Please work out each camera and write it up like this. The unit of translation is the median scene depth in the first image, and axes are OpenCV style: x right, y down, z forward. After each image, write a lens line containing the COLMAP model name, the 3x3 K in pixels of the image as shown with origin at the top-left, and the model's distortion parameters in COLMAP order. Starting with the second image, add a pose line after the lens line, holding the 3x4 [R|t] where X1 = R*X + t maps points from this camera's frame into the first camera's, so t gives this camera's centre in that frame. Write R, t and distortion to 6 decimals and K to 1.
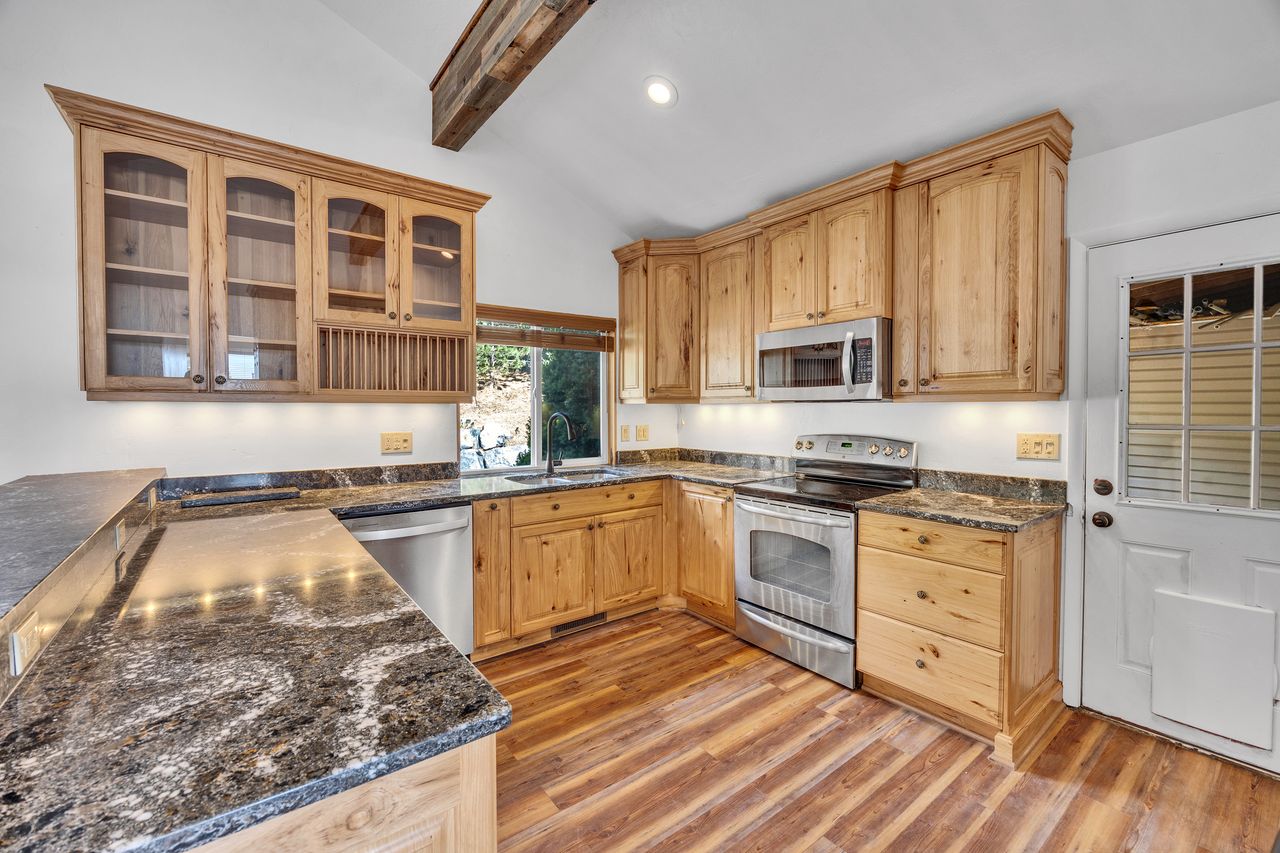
lens RADIAL K [[532.3, 0, 645.3], [0, 532.3, 422.0], [0, 0, 1]] dist [-0.013520, 0.000864]
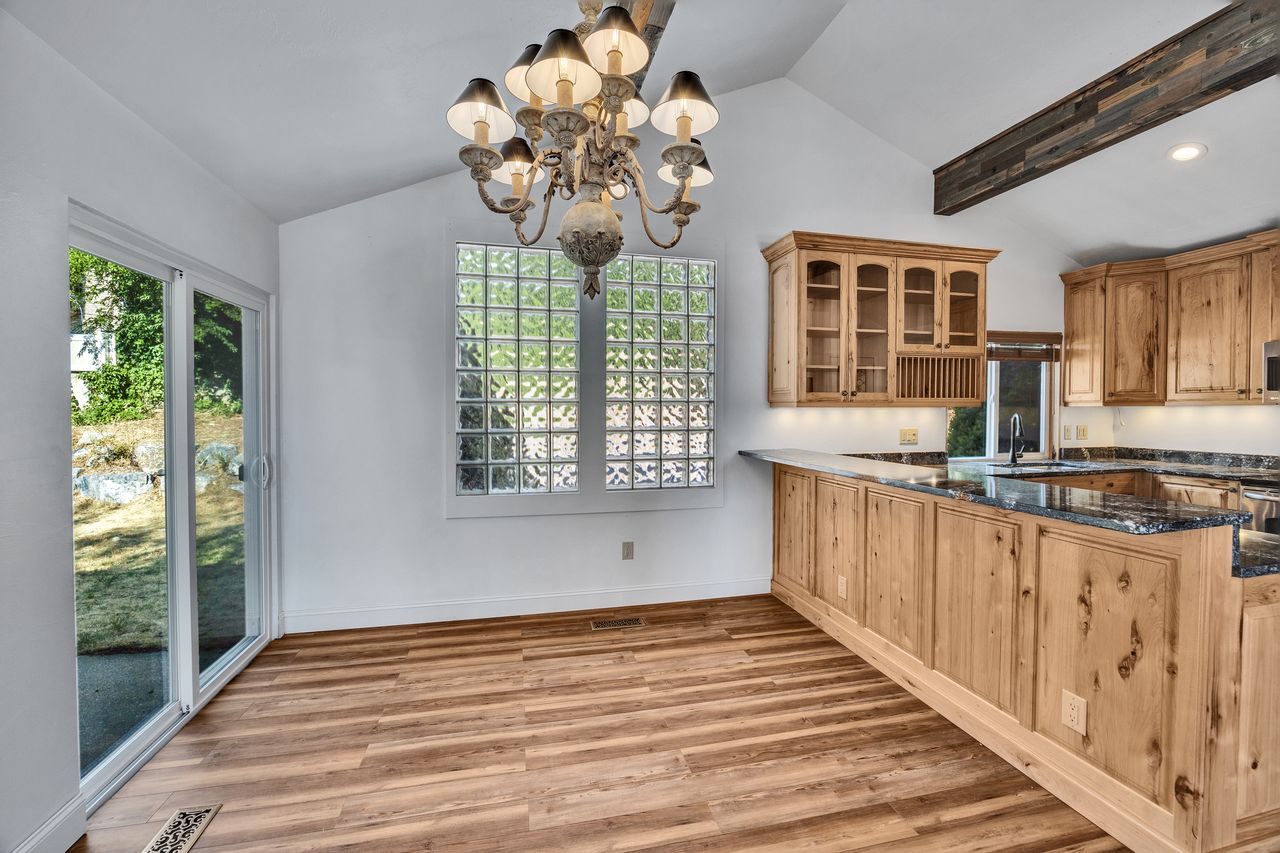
lens RADIAL K [[532.3, 0, 643.4], [0, 532.3, 420.5], [0, 0, 1]] dist [-0.013520, 0.000864]
pose [[0.911491, 0.005105, -0.411288, -0.613440], [-0.007361, 0.999965, -0.003901, 0.011091], [0.411254, 0.006584, 0.911497, -0.616558]]
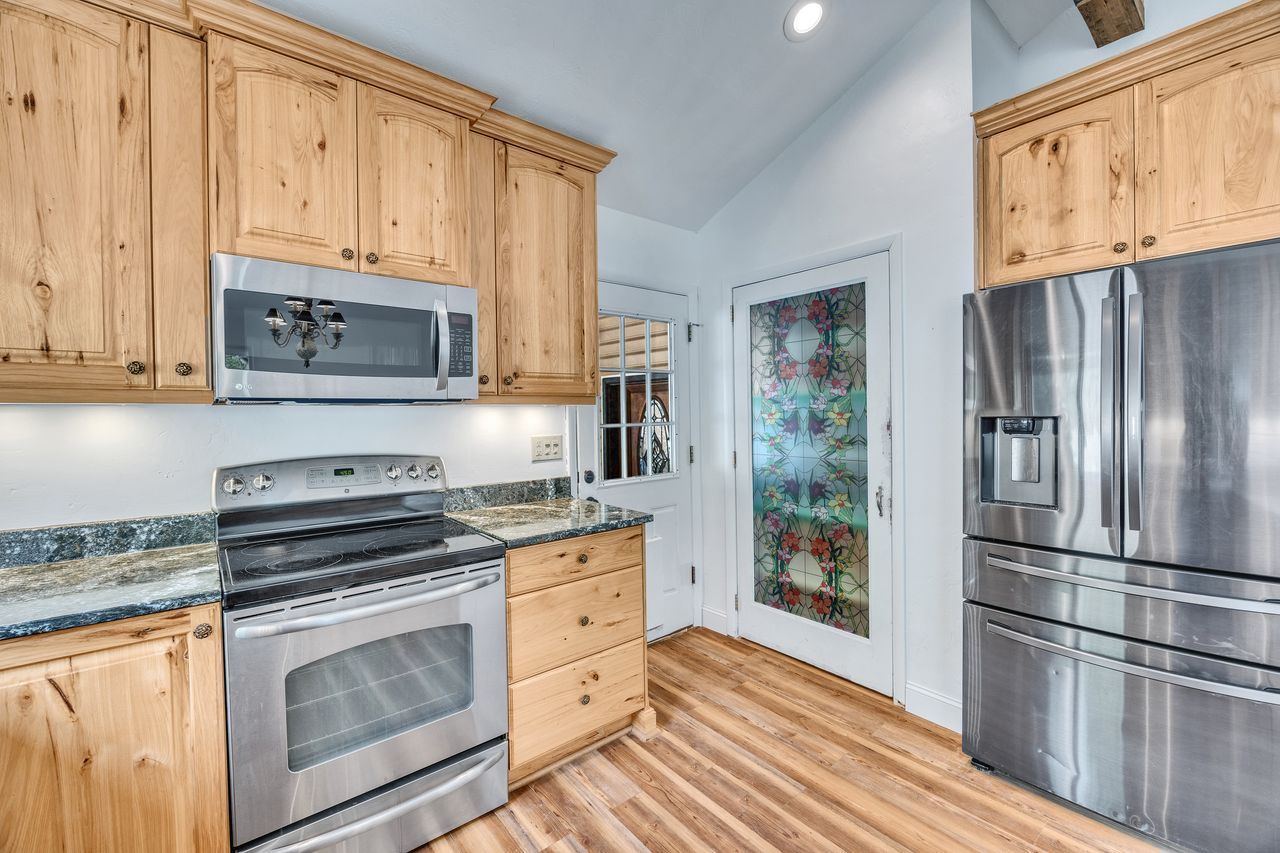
lens RADIAL K [[532.3, 0, 642.3], [0, 532.3, 422.8], [0, 0, 1]] dist [-0.013520, 0.000864]
pose [[-0.032027, -0.014571, 0.999381, -0.305614], [0.040394, 0.999058, 0.015861, -0.012630], [-0.998670, 0.040876, -0.031408, 0.774115]]
